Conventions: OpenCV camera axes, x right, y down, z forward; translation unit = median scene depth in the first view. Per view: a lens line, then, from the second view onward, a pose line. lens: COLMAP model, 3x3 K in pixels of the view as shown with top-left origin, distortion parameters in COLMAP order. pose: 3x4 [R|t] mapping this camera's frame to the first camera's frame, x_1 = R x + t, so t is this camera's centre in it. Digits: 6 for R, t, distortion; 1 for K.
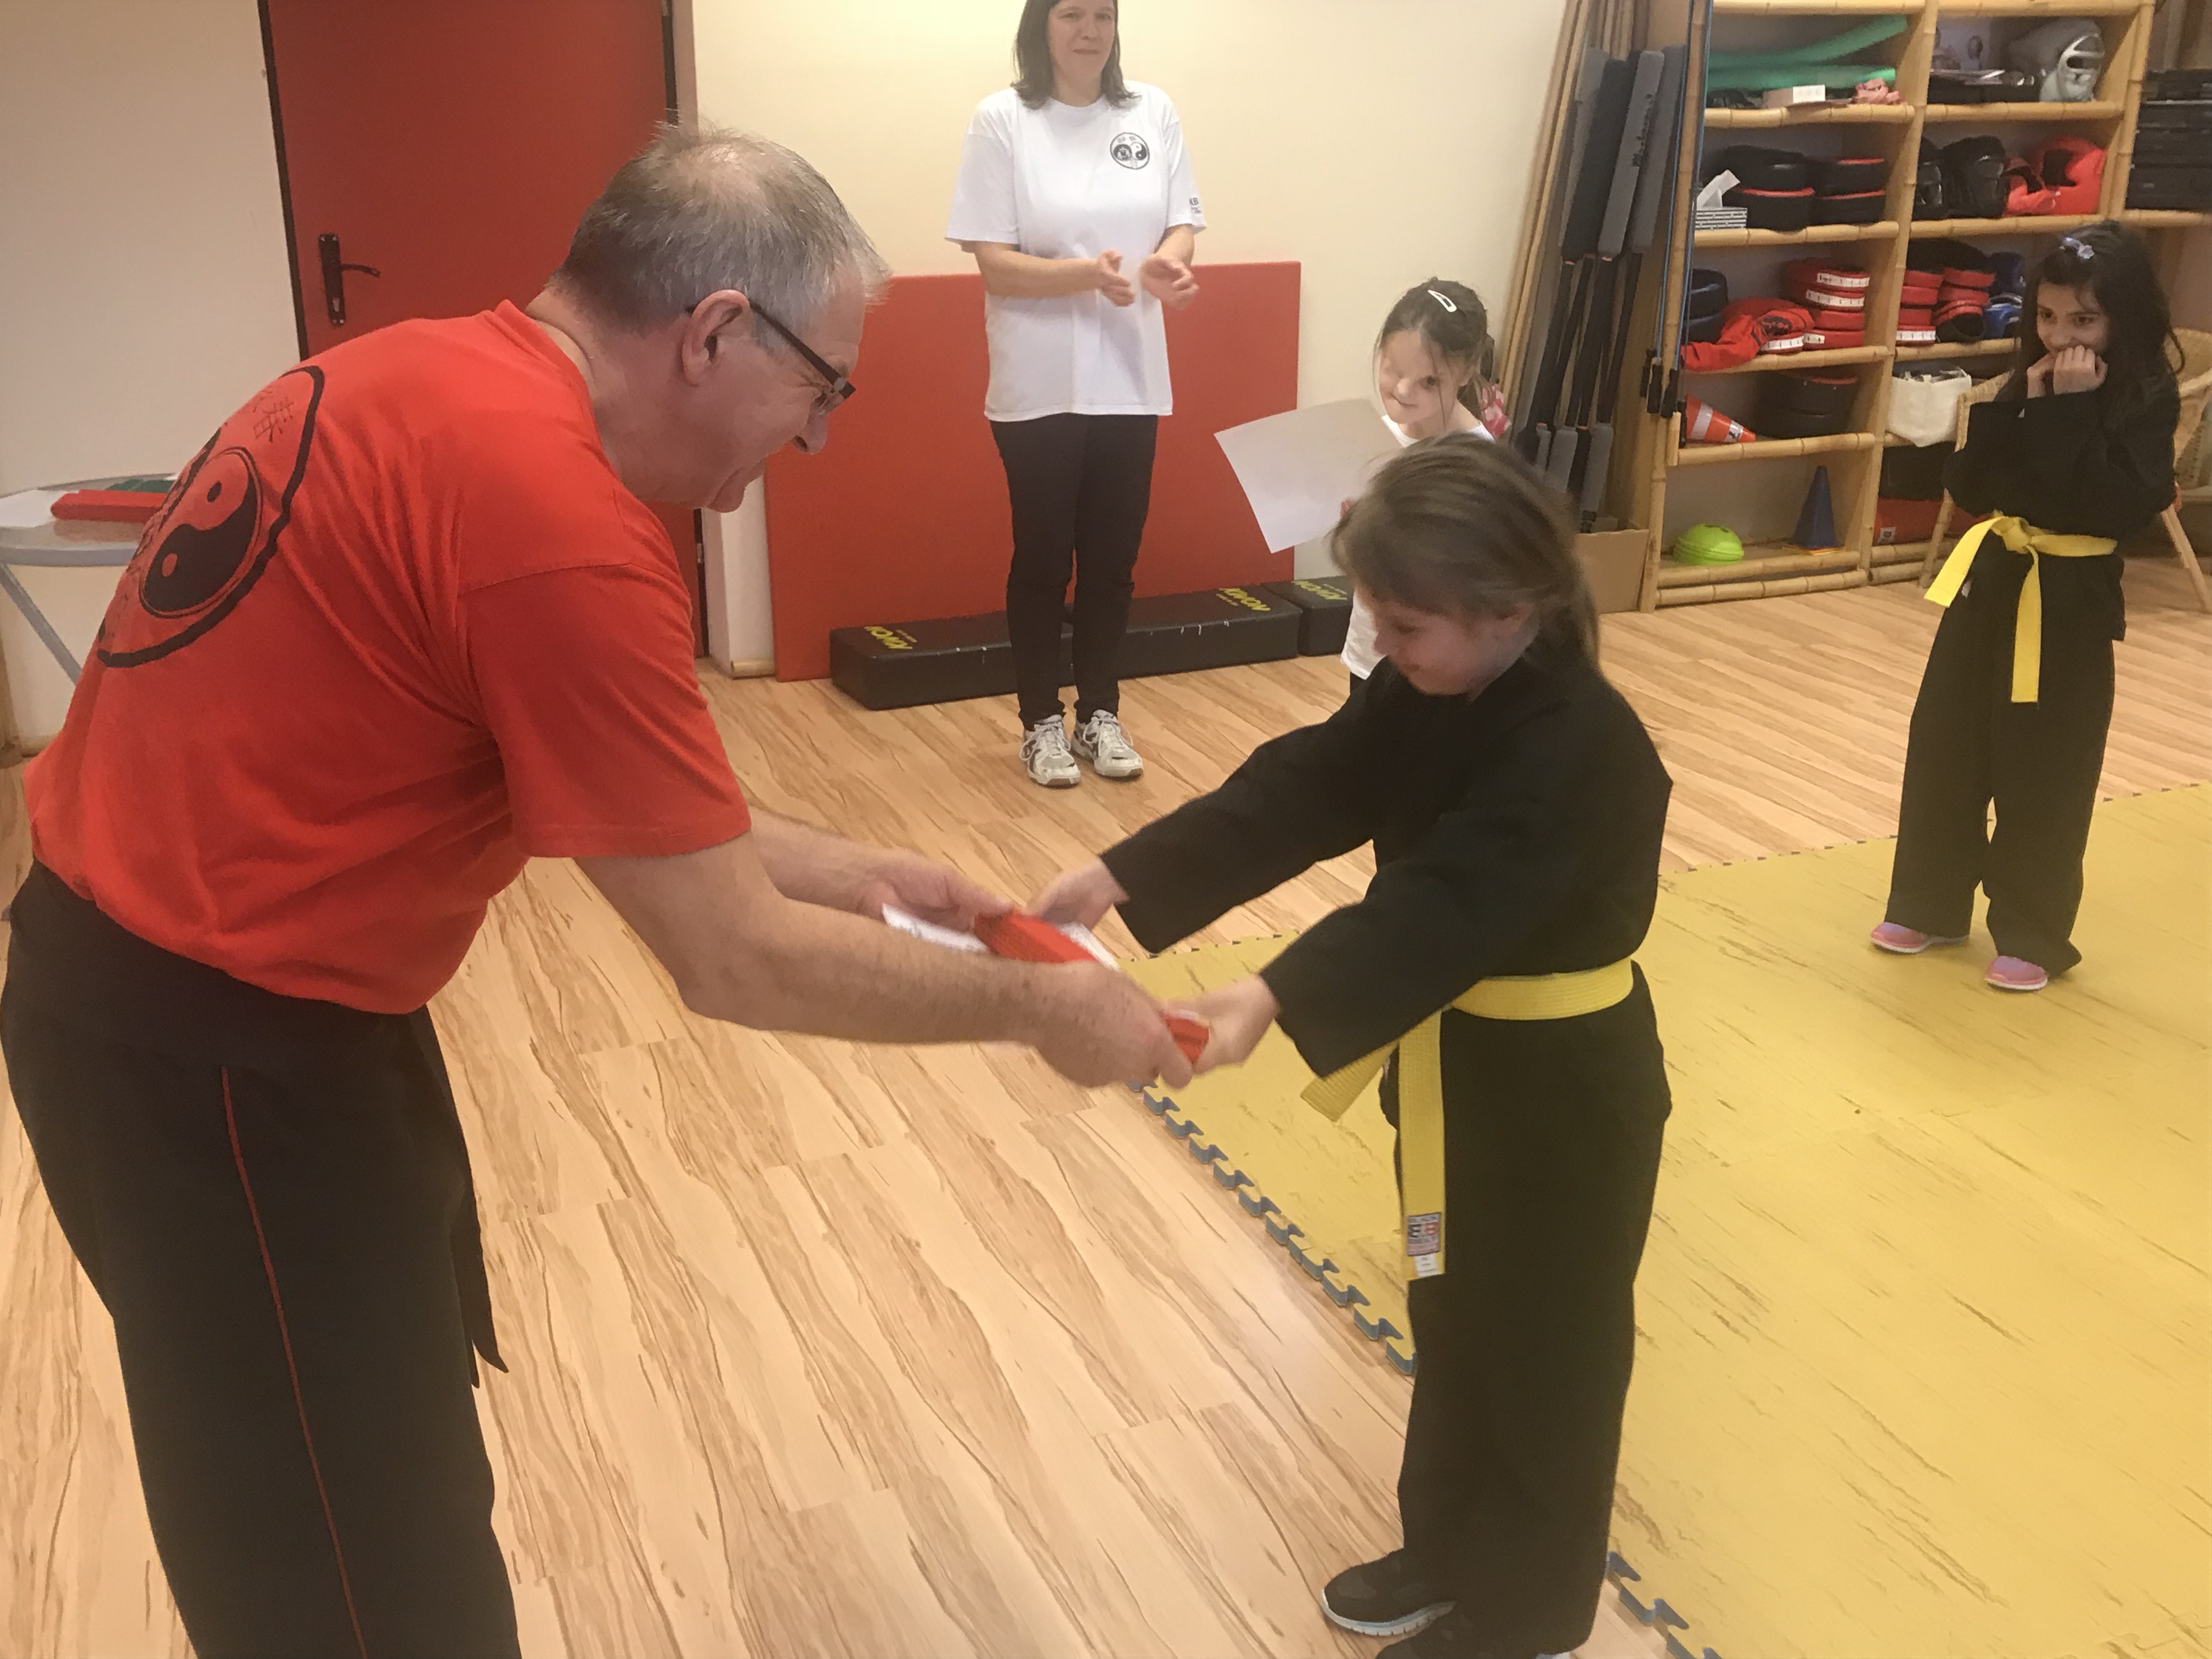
lens RADIAL K [[2177.6, 0, 1107.7], [0, 2177.6, 856.9], [0, 0, 1]] dist [0.003074, 0.000000]
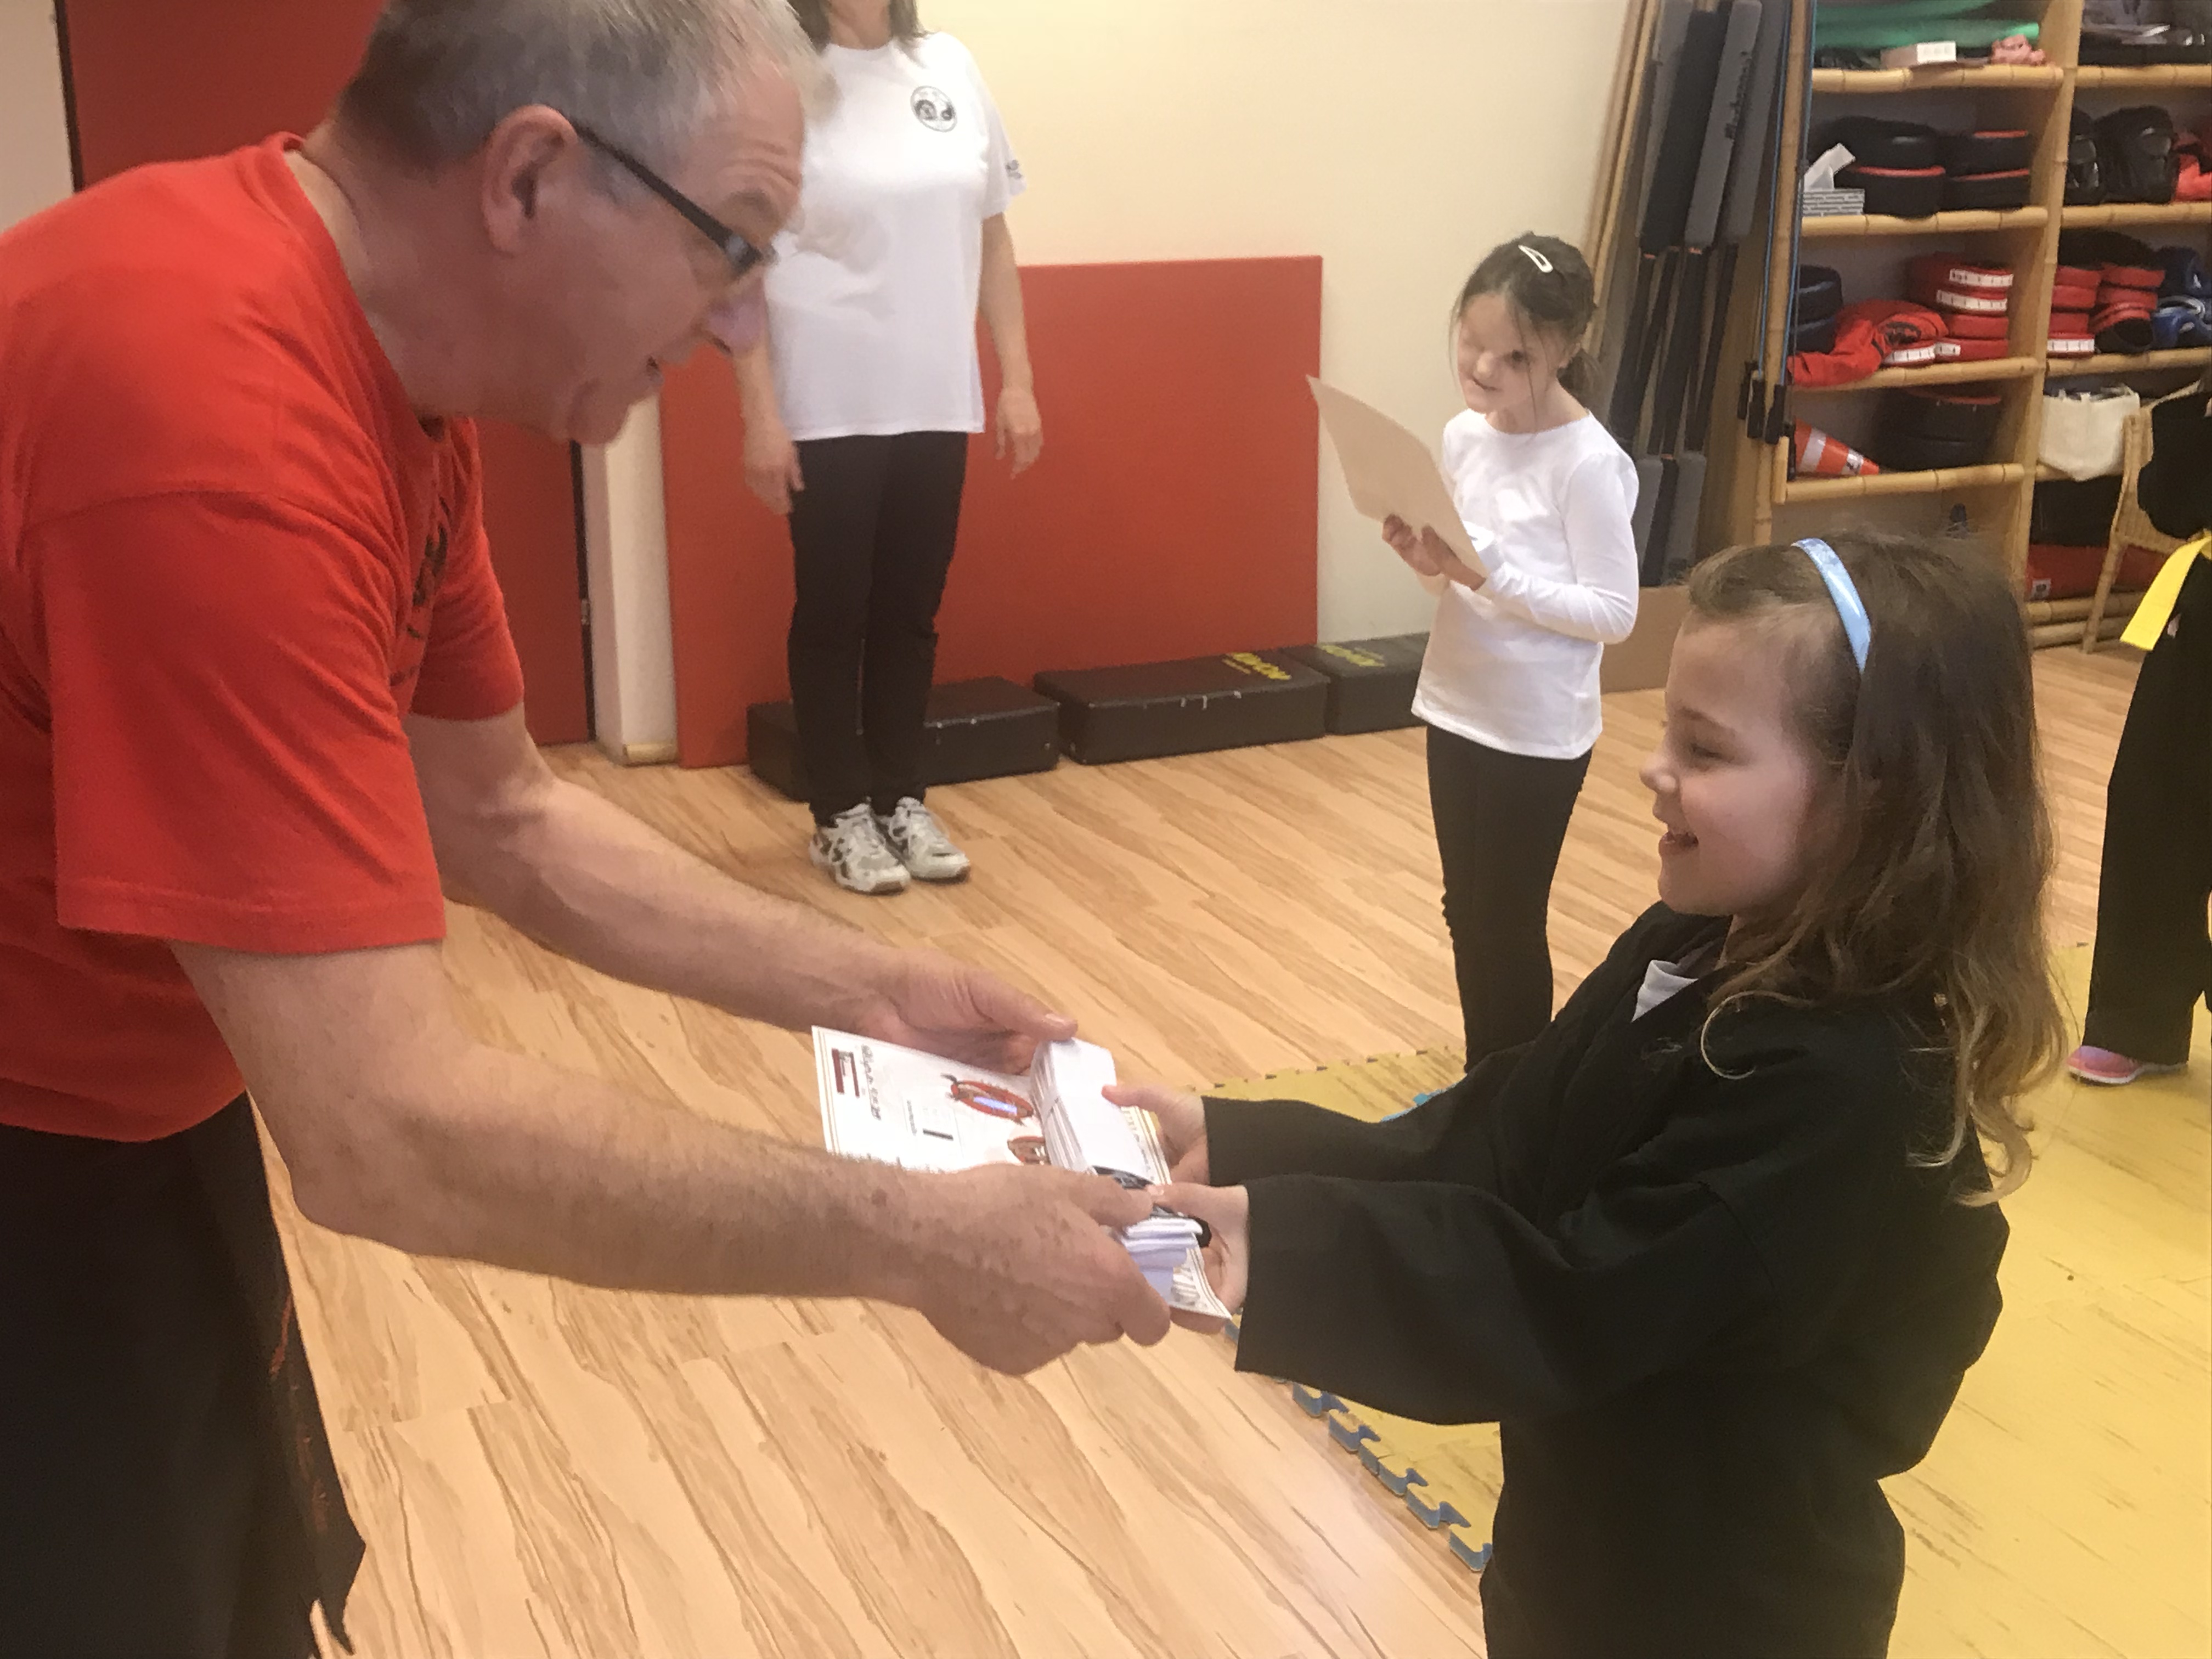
lens RADIAL K [[2649.7, 0, 1083.4], [0, 2649.7, 887.3], [0, 0, 1]] dist [-0.009068, 0.000000]
pose [[0.999917, -0.007022, 0.010825, -0.020420], [0.007567, 0.998661, -0.051169, 0.020369], [-0.010451, 0.051246, 0.998631, 0.038278]]
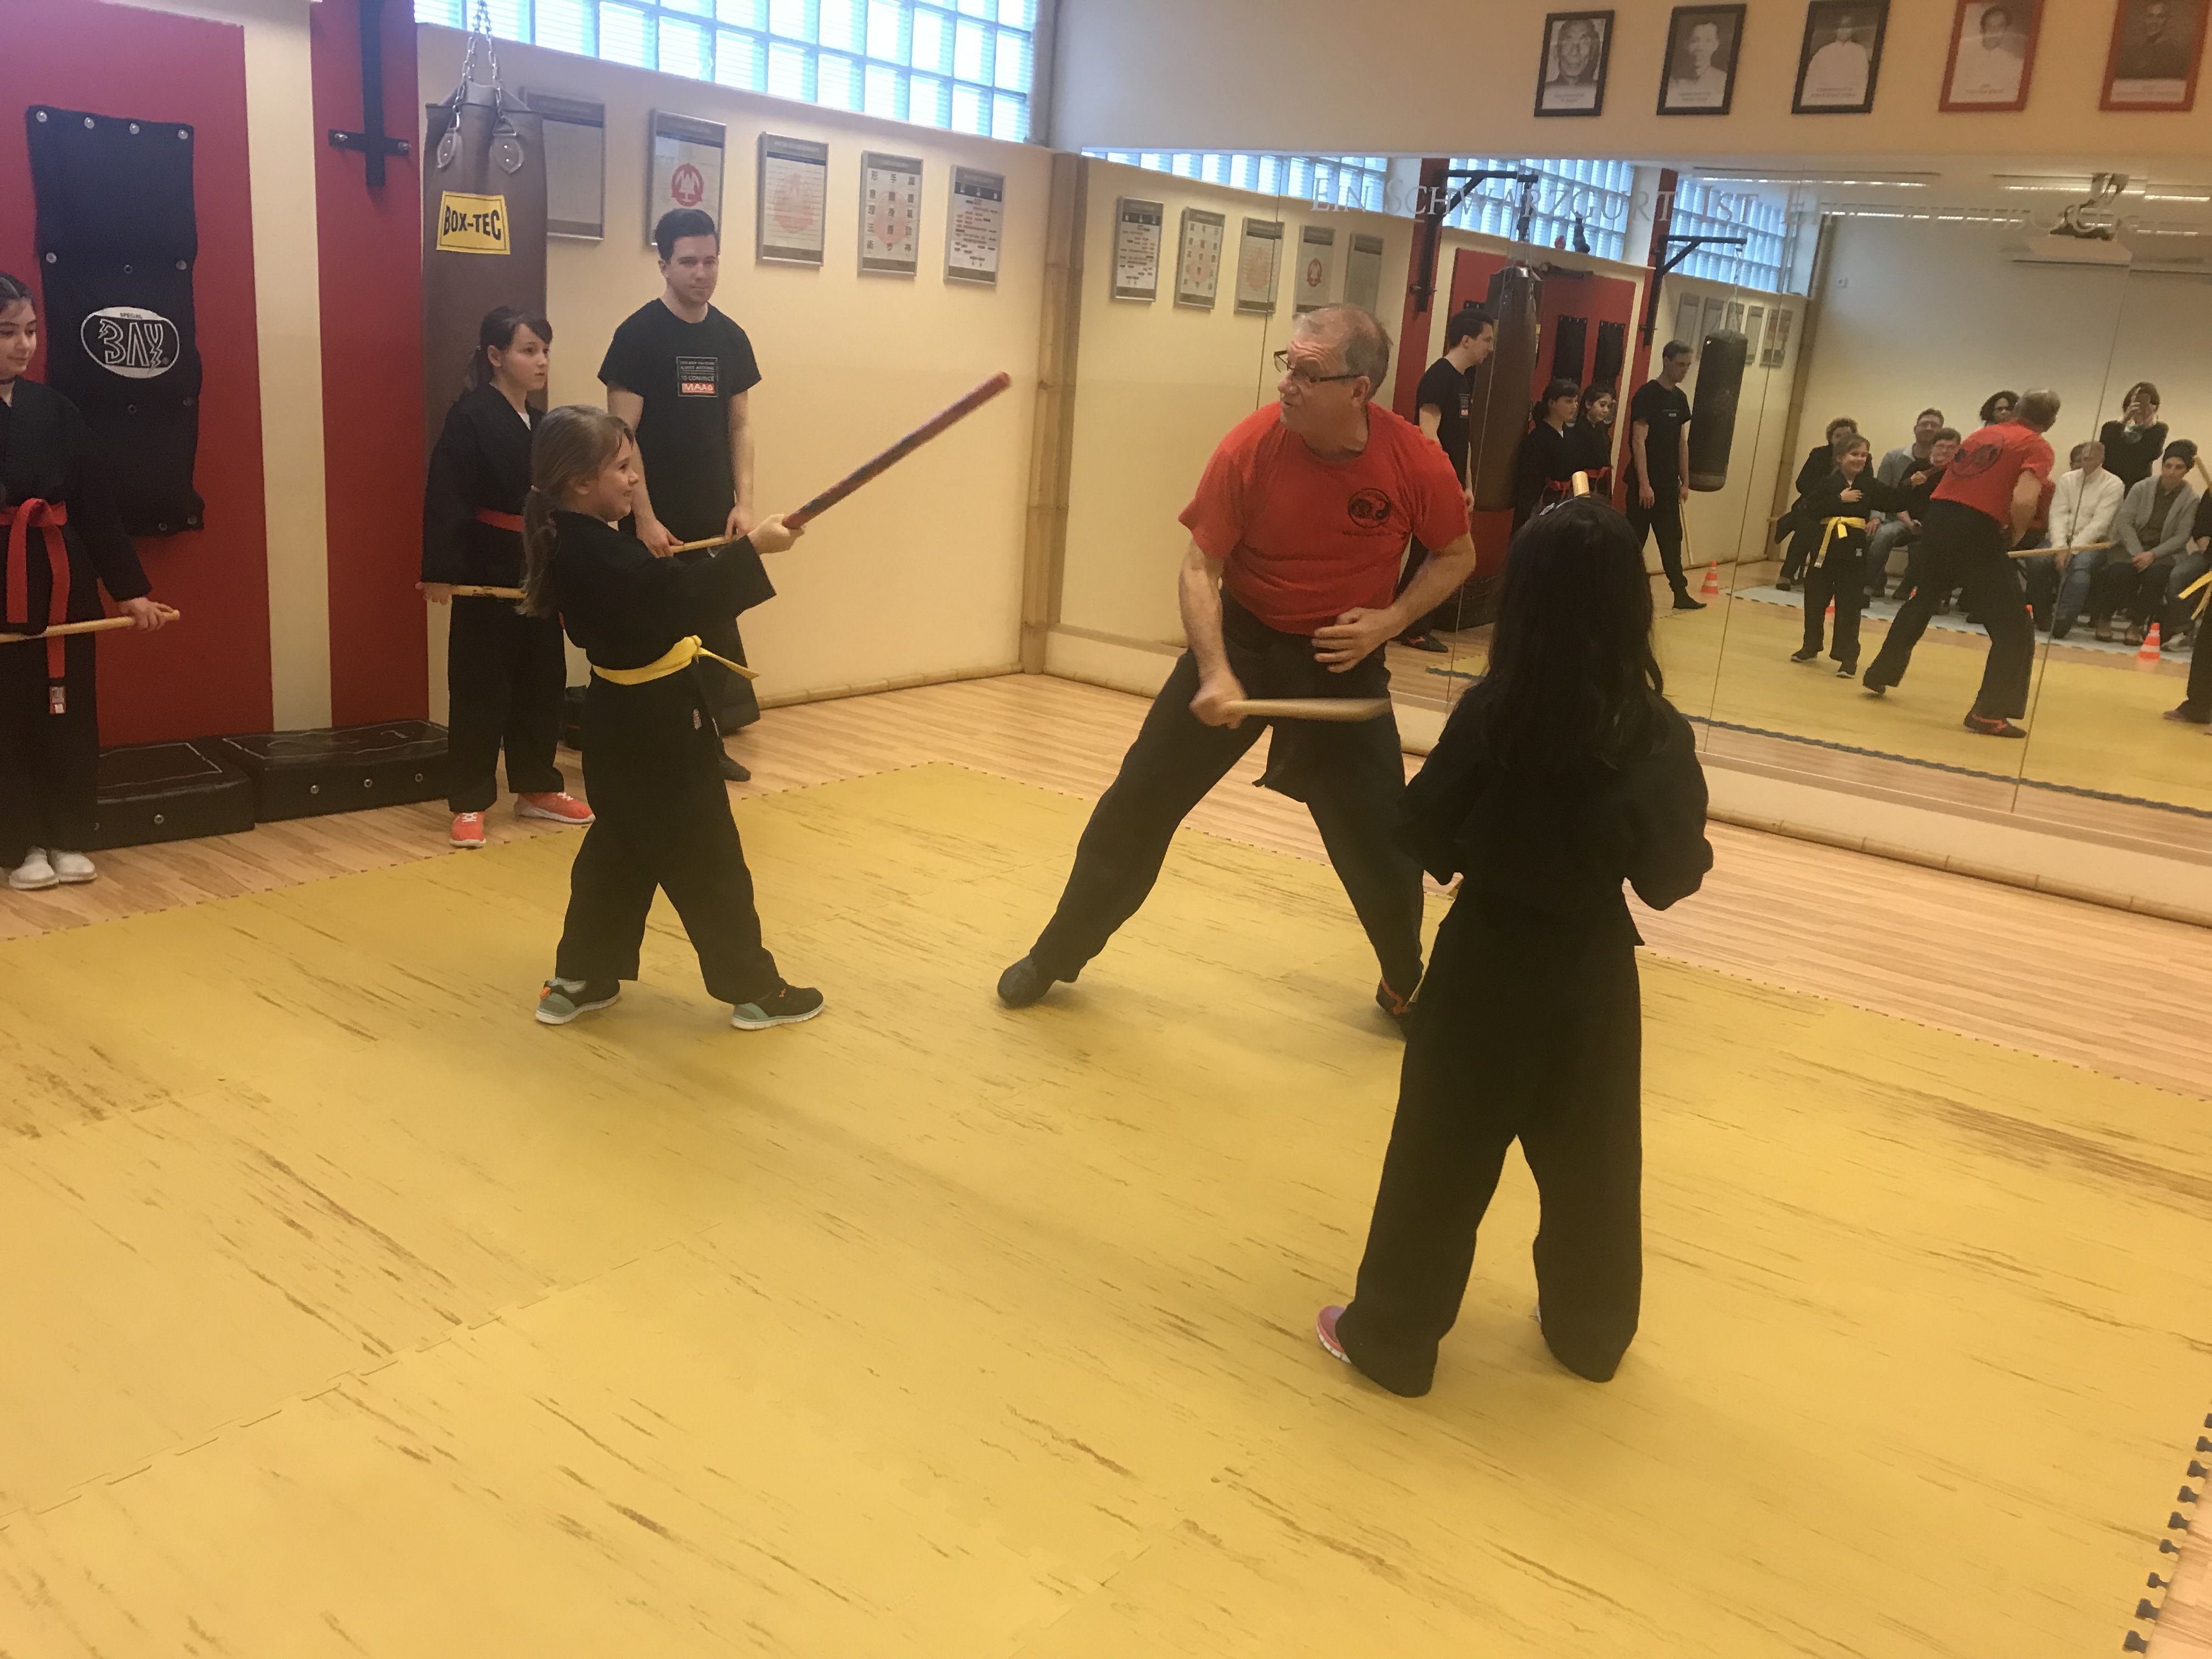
lens RADIAL K [[1845.5, 0, 1087.5], [0, 1845.5, 819.2], [0, 0, 1]] dist [0.022368, -0.017557]
pose [[-0.867793, 0.062248, -0.493012, 1.137482], [-0.247110, 0.806702, 0.536814, -0.504999], [0.431129, 0.587671, -0.684668, 1.390639]]
